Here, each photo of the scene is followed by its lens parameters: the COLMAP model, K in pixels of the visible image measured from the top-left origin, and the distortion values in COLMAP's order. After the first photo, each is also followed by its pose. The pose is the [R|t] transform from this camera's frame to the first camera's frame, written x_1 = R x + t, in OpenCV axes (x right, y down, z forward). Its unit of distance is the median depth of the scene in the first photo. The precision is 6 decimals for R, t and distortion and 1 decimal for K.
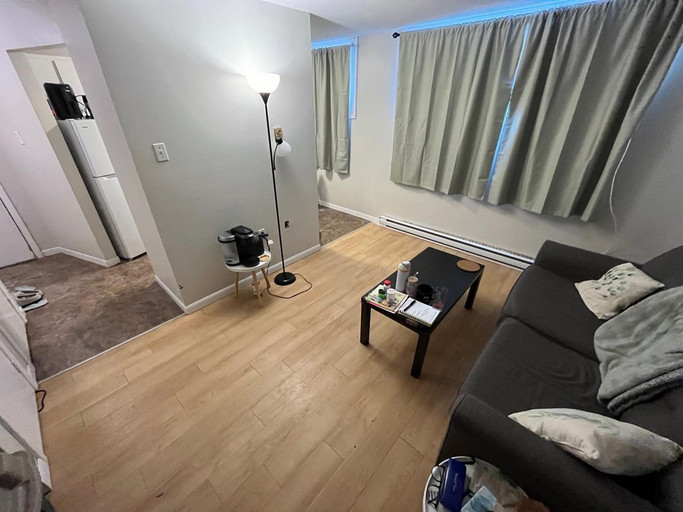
lens RADIAL K [[274.7, 0, 342.8], [0, 274.7, 254.7], [0, 0, 1]] dist [-0.000248, -0.000005]
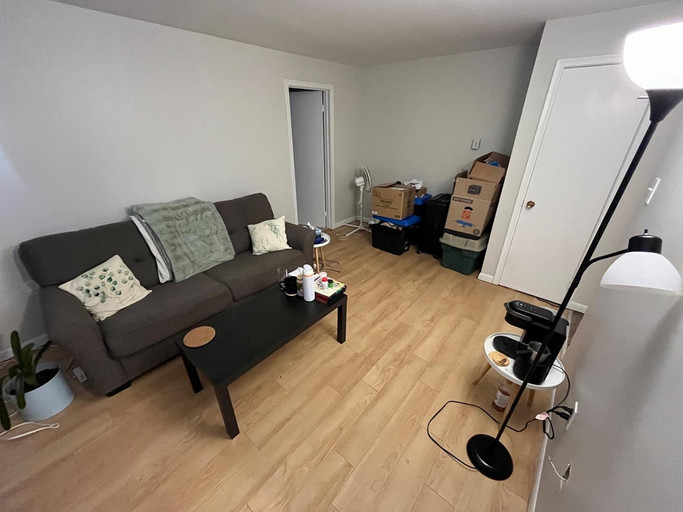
lens RADIAL K [[274.7, 0, 339.8], [0, 274.7, 255.1], [0, 0, 1]] dist [-0.000248, -0.000005]
pose [[-0.999666, 0.001727, -0.025783, 0.099289], [-0.020489, 0.555020, 0.831585, -0.665667], [0.015746, 0.831835, -0.554799, 1.195085]]
